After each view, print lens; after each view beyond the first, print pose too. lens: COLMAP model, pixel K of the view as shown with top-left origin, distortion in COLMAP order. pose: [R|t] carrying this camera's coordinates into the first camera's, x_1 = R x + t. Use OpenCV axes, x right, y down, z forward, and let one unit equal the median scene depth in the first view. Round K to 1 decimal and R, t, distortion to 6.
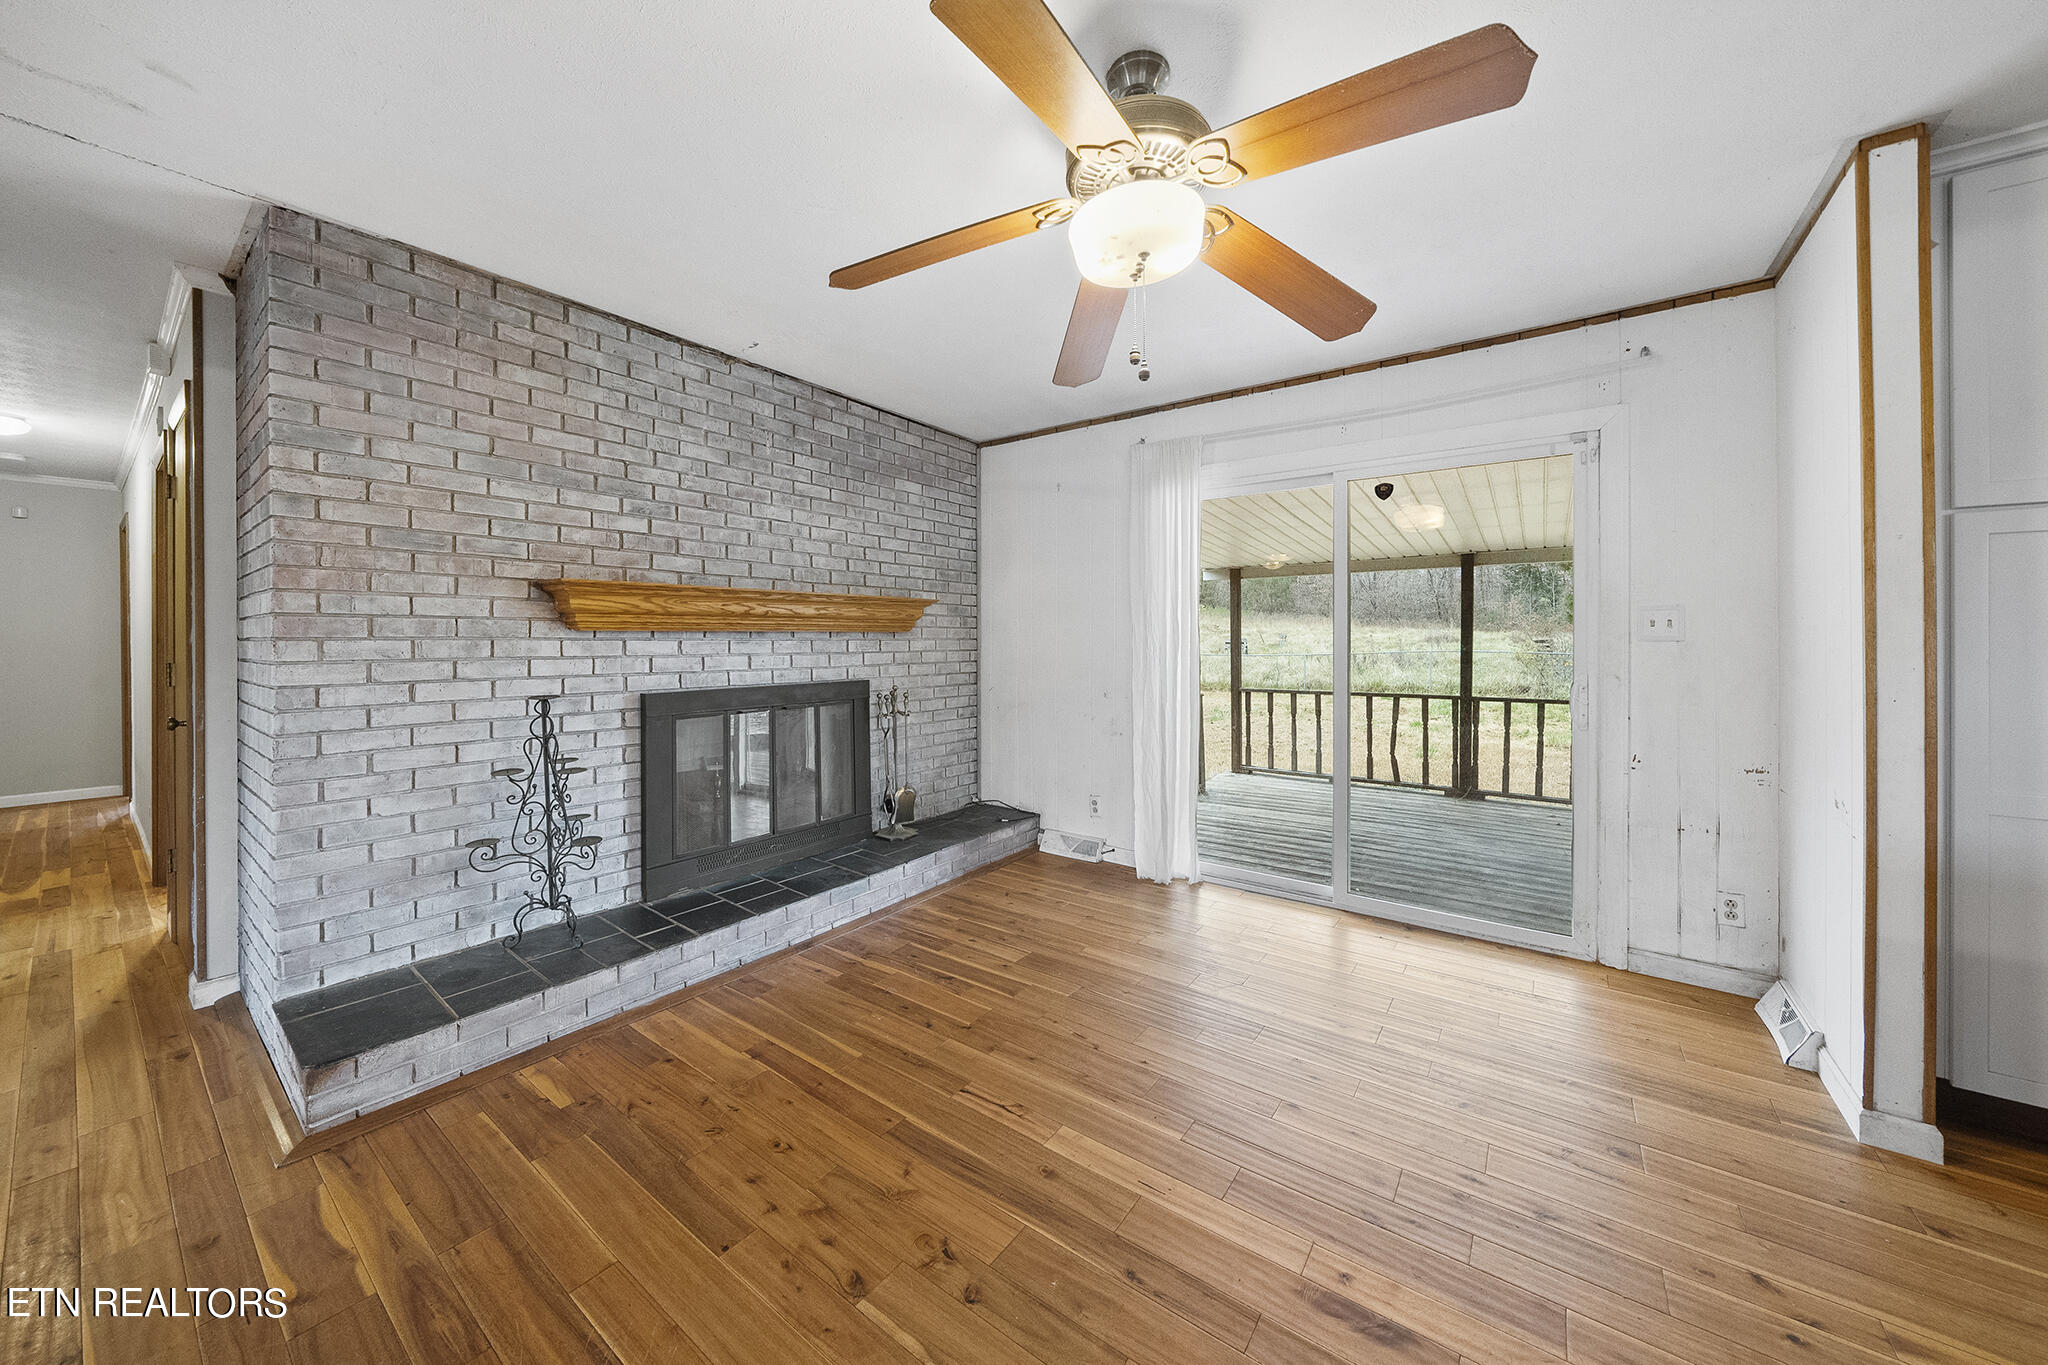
lens RADIAL K [[711.9, 0, 1029.4], [0, 711.9, 644.3], [0, 0, 1]] dist [-0.006477, -0.000089]
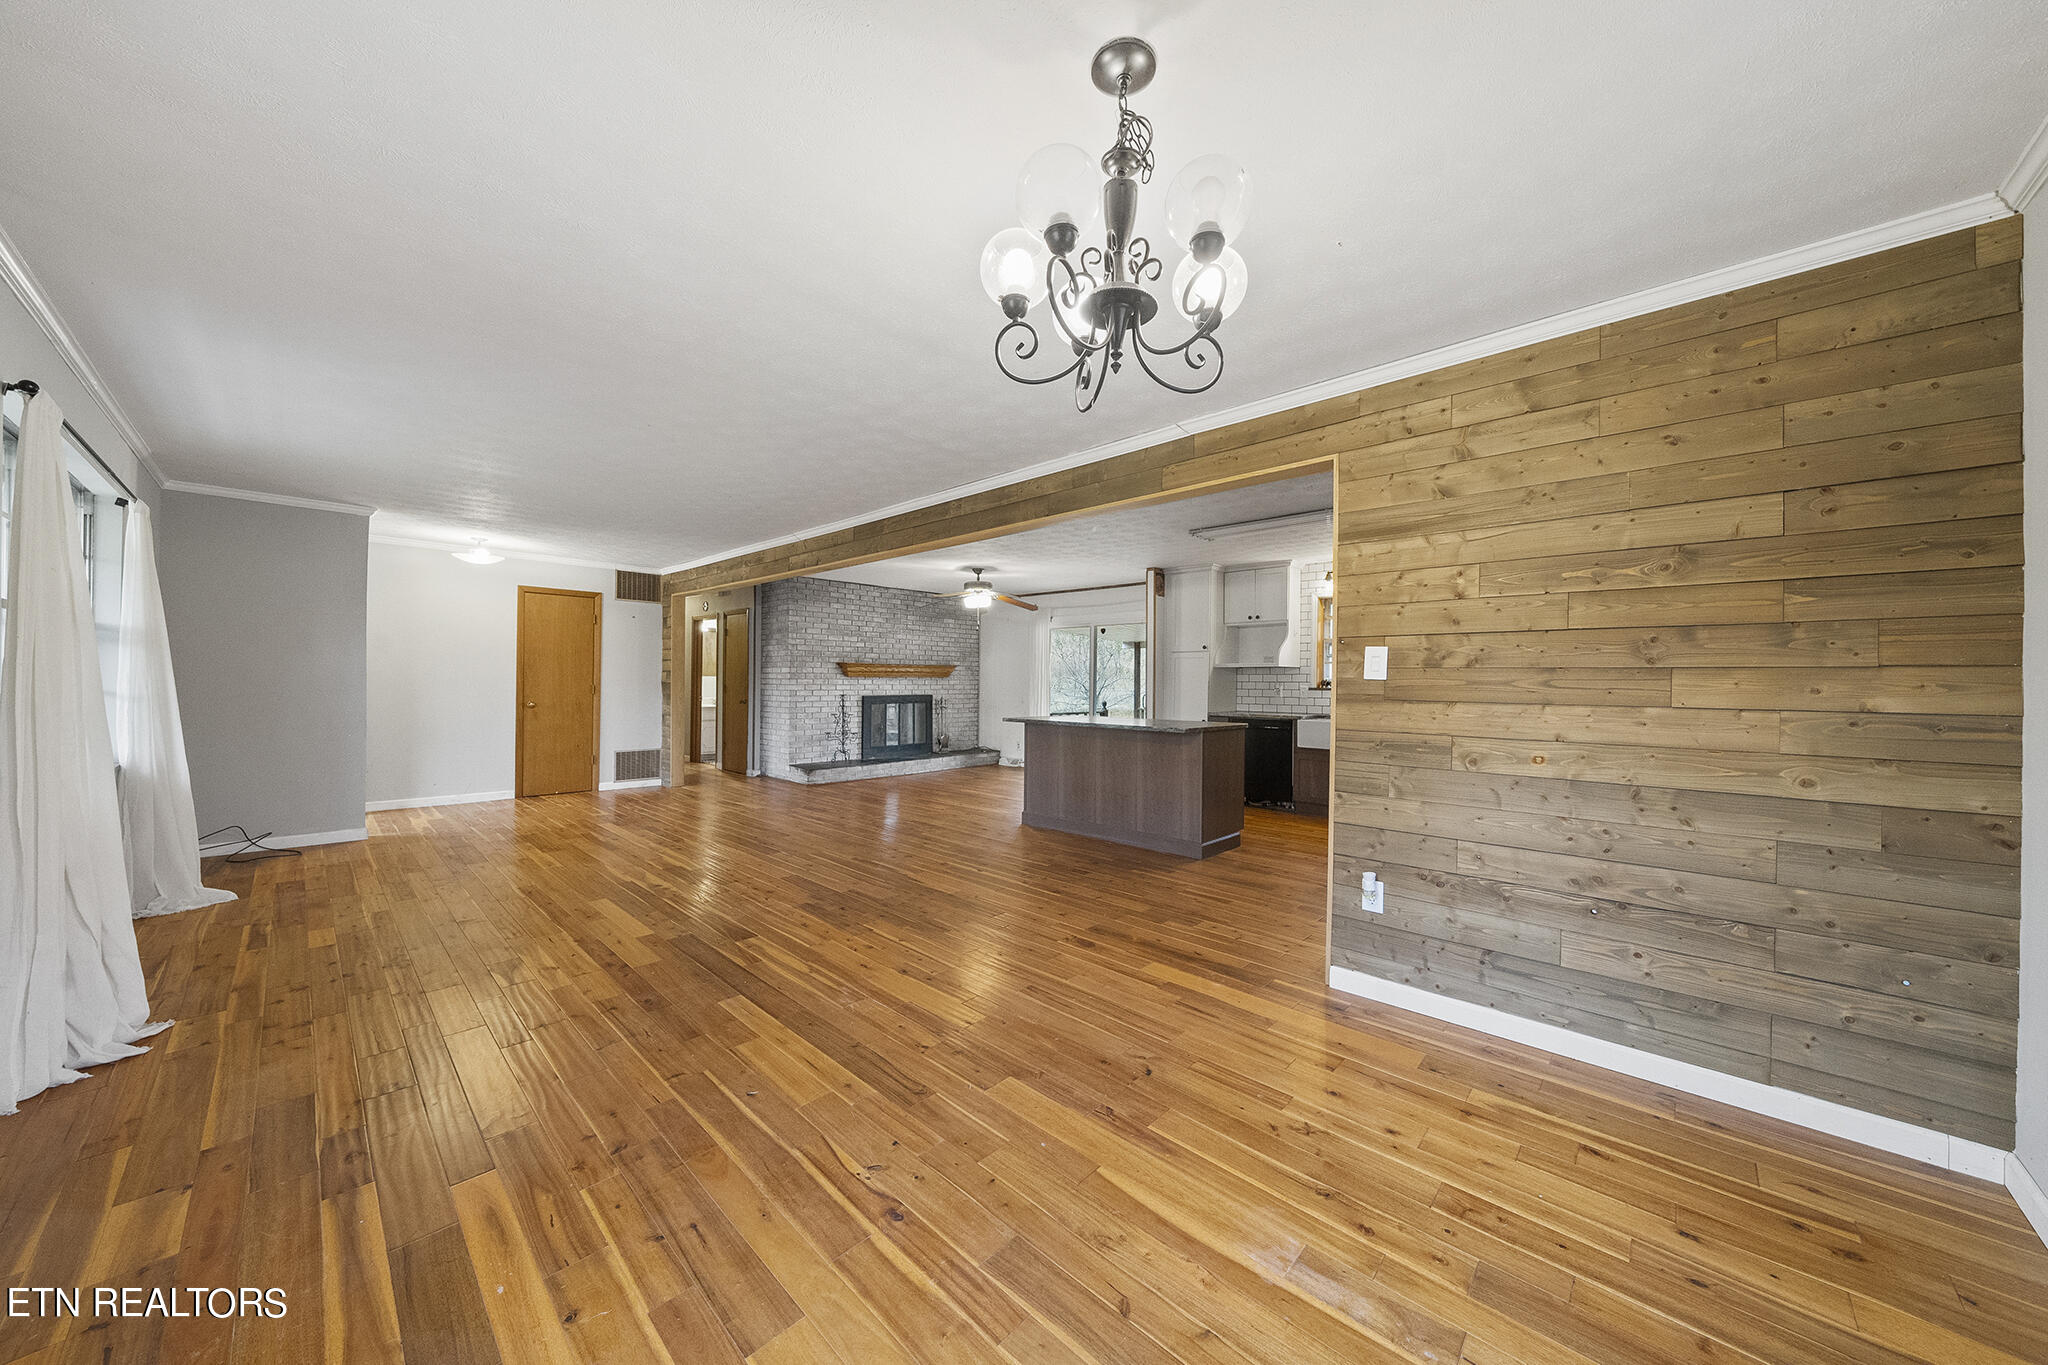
lens RADIAL K [[695.8, 0, 1021.1], [0, 695.8, 679.2], [0, 0, 1]] dist [-0.001757, -0.000107]
pose [[0.991047, 0.009072, -0.133202, 0.613578], [-0.010047, 0.999927, -0.006653, 0.006424], [0.133132, 0.007932, 0.991067, -2.106042]]
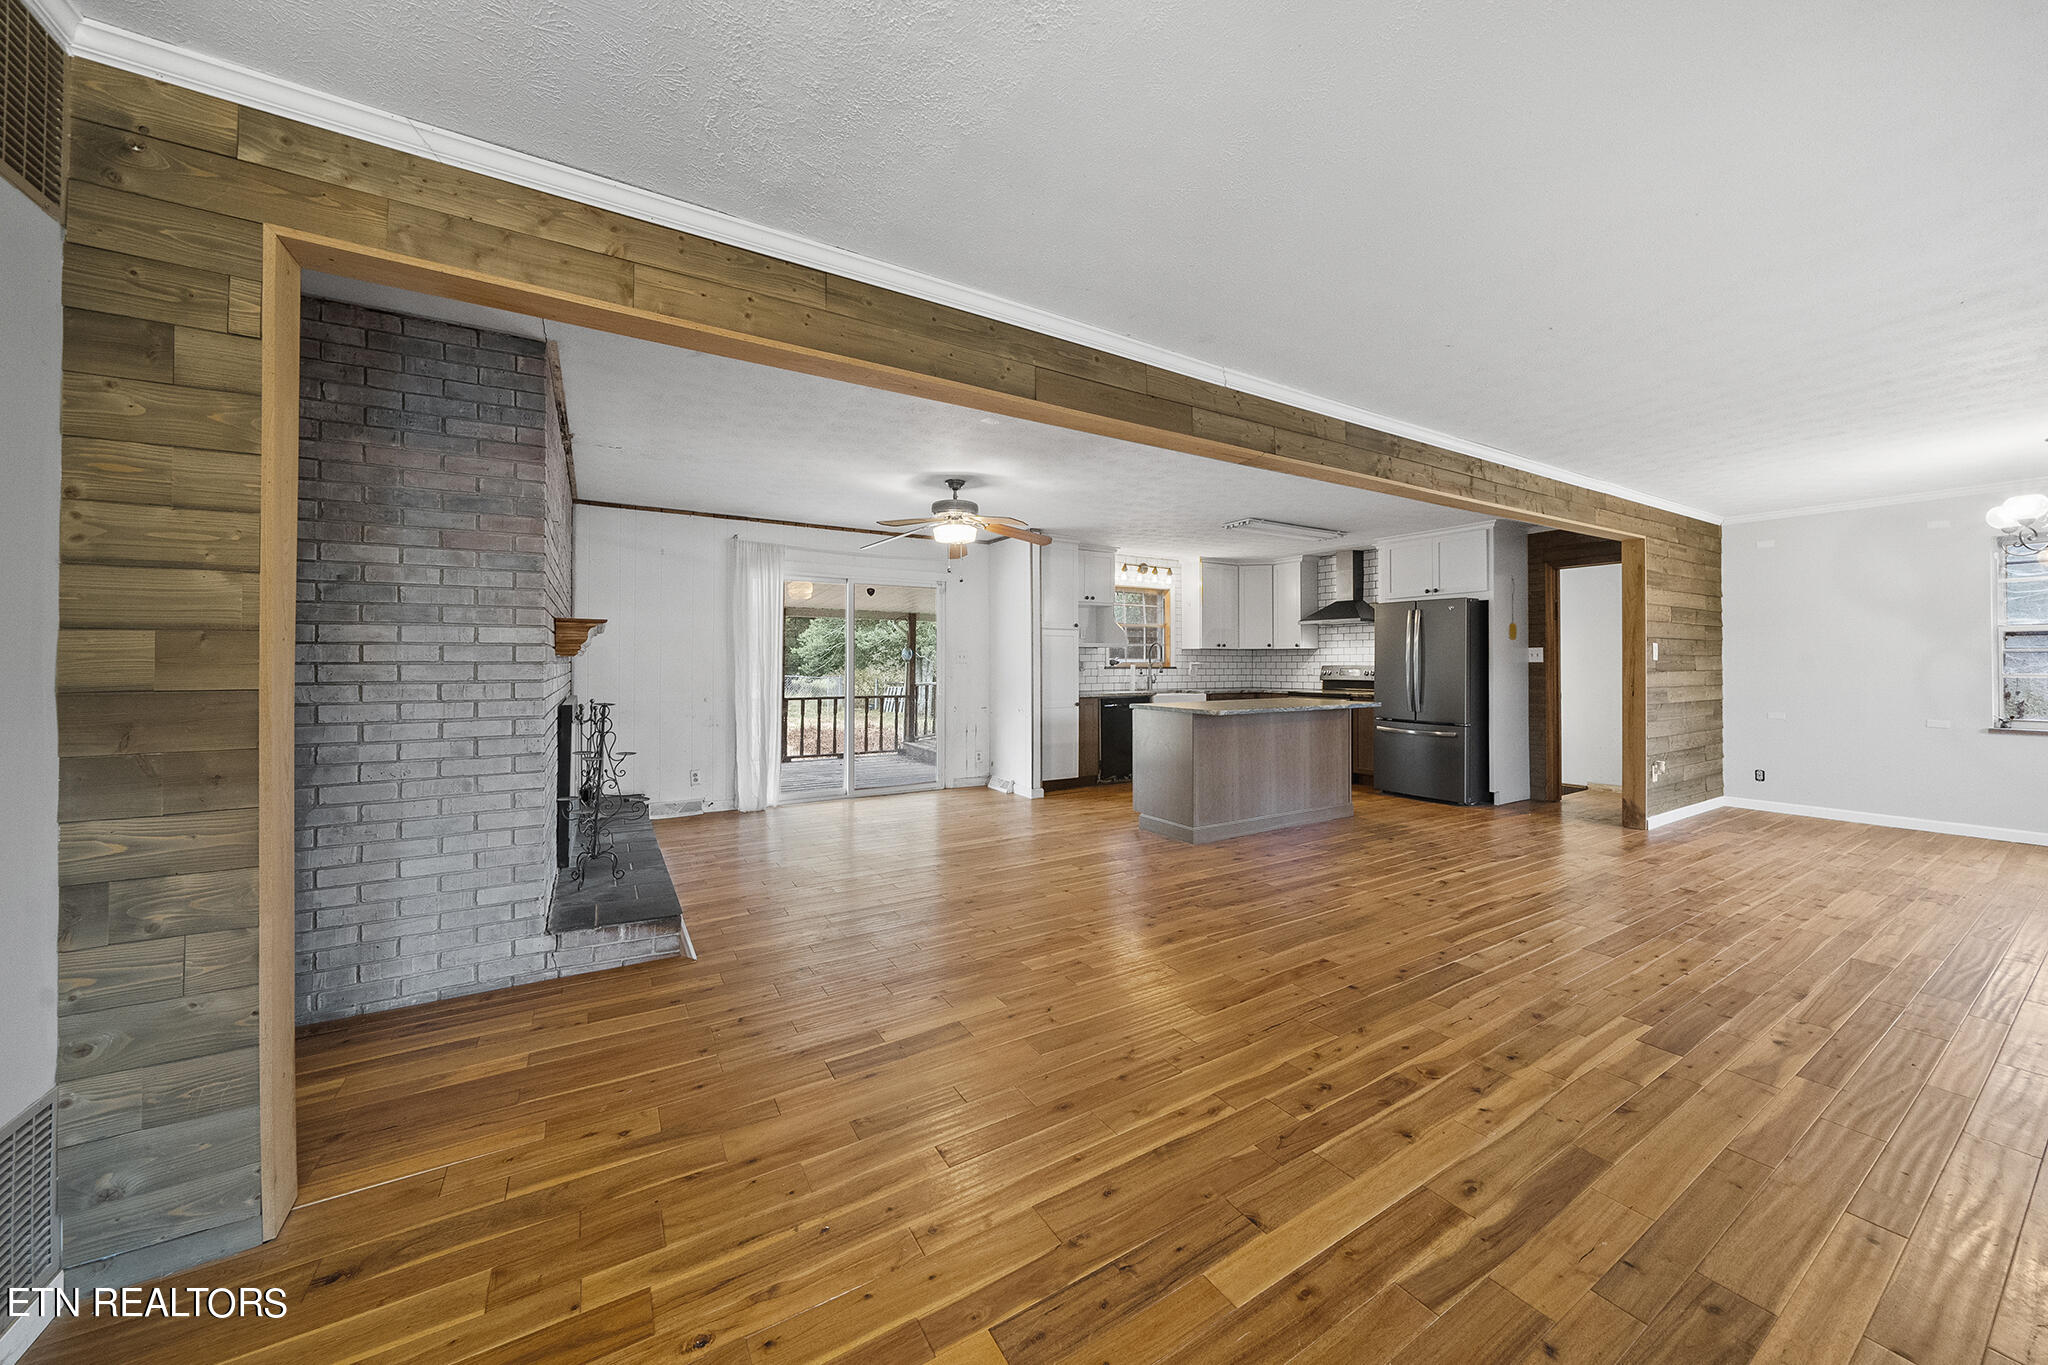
lens RADIAL K [[714.7, 0, 1037.8], [0, 714.7, 656.8], [0, 0, 1]] dist [-0.000709, -0.000047]
pose [[0.379023, 0.006603, 0.925364, -1.405988], [0.004600, 0.999949, -0.009019, -0.003513], [-0.925376, 0.007675, 0.378973, -0.284835]]
